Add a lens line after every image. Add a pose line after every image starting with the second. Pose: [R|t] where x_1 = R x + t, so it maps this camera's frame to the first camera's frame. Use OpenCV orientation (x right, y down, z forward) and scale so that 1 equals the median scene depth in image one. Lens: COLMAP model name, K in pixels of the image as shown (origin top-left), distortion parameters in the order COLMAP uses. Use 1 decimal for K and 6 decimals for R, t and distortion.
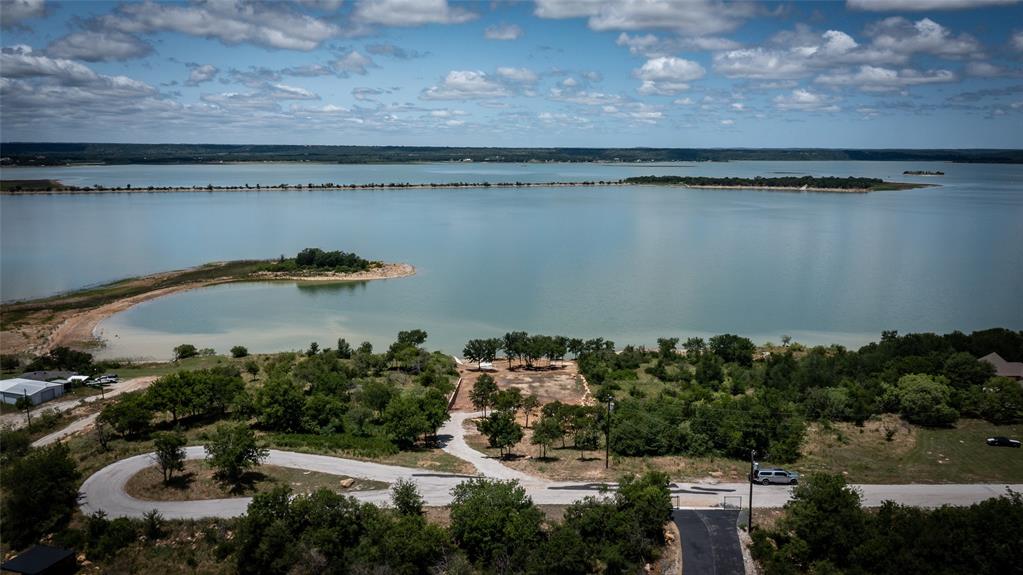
lens RADIAL K [[806.2, 0, 511.5], [0, 806.2, 287.5], [0, 0, 1]] dist [-0.015534, -0.000518]
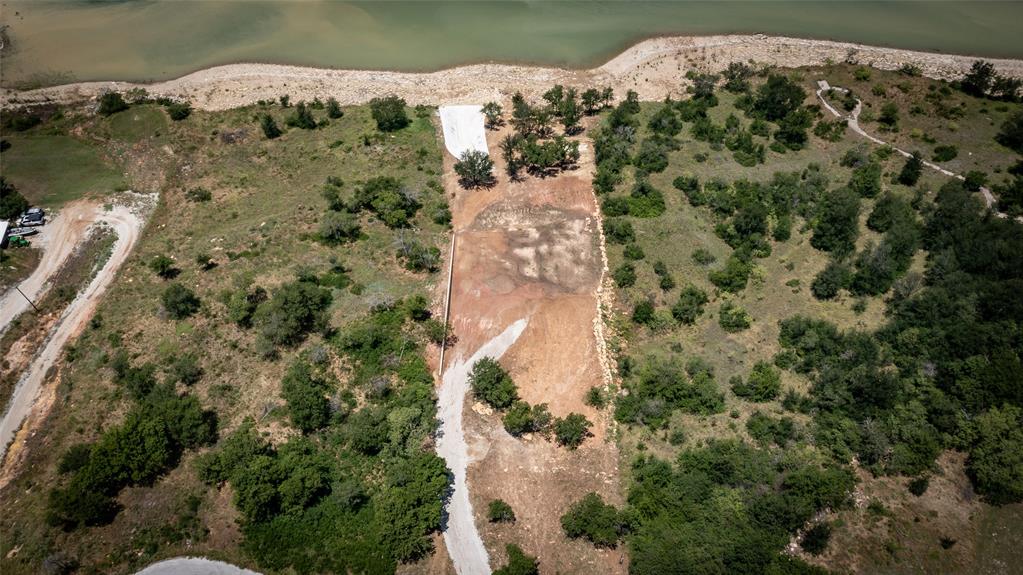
lens RADIAL K [[806.2, 0, 511.5], [0, 806.2, 287.5], [0, 0, 1]] dist [-0.015534, -0.000518]
pose [[0.999883, -0.015216, 0.001738, -0.004316], [0.010376, 0.756550, 0.653853, -0.323530], [-0.011264, -0.653759, 0.756619, 0.273411]]
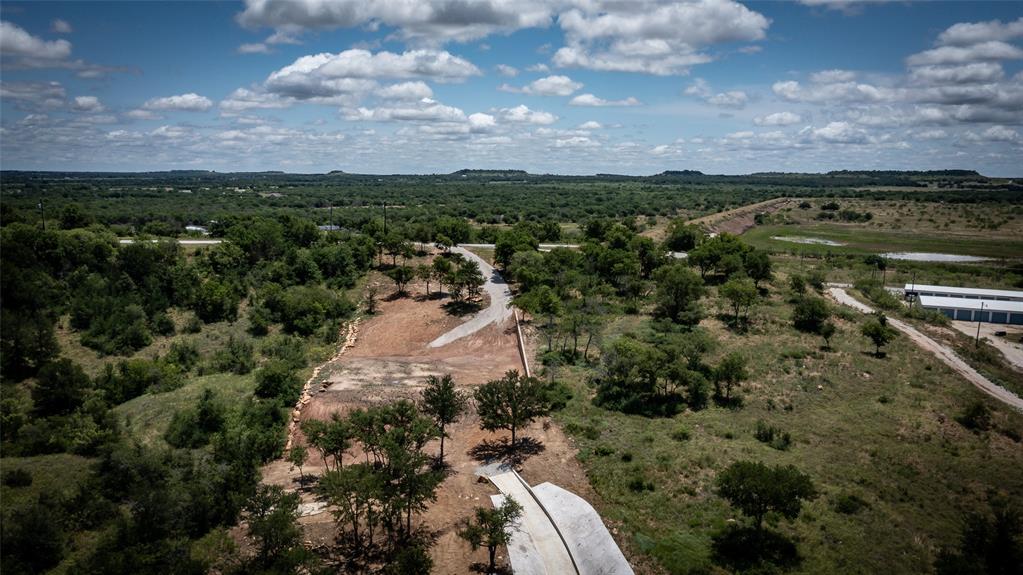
lens RADIAL K [[806.2, 0, 511.5], [0, 806.2, 287.5], [0, 0, 1]] dist [-0.015534, -0.000518]
pose [[-0.996730, -0.005744, -0.080604, -0.003135], [-0.030186, 0.951732, 0.305441, -0.100388], [0.074959, 0.306875, -0.948793, 1.253205]]
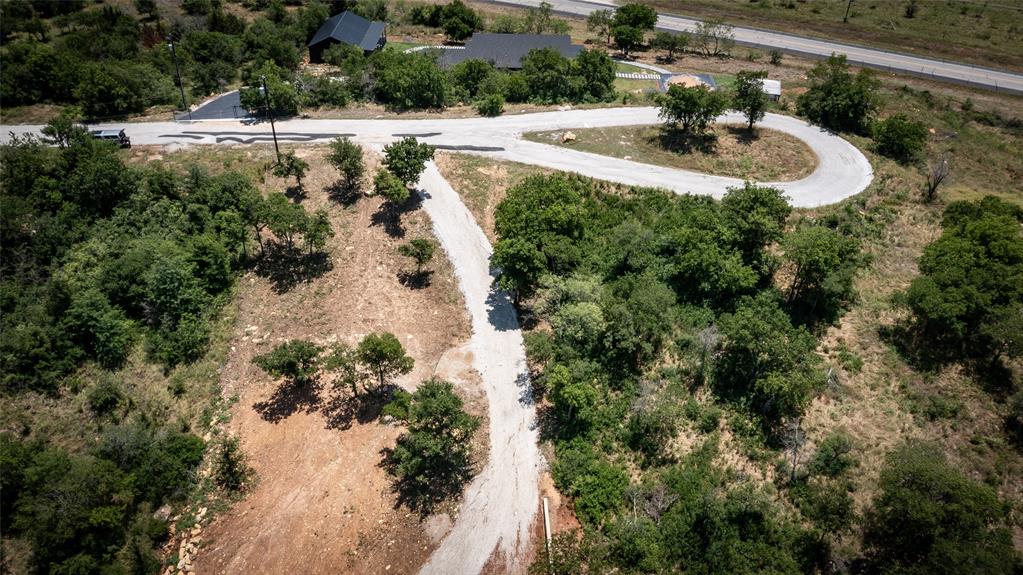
lens RADIAL K [[806.2, 0, 511.5], [0, 806.2, 287.5], [0, 0, 1]] dist [-0.015534, -0.000518]
pose [[-0.996039, 0.041929, -0.078408, -0.025504], [-0.028669, 0.683294, 0.729580, -0.149047], [0.084166, 0.728938, -0.679386, 0.809490]]
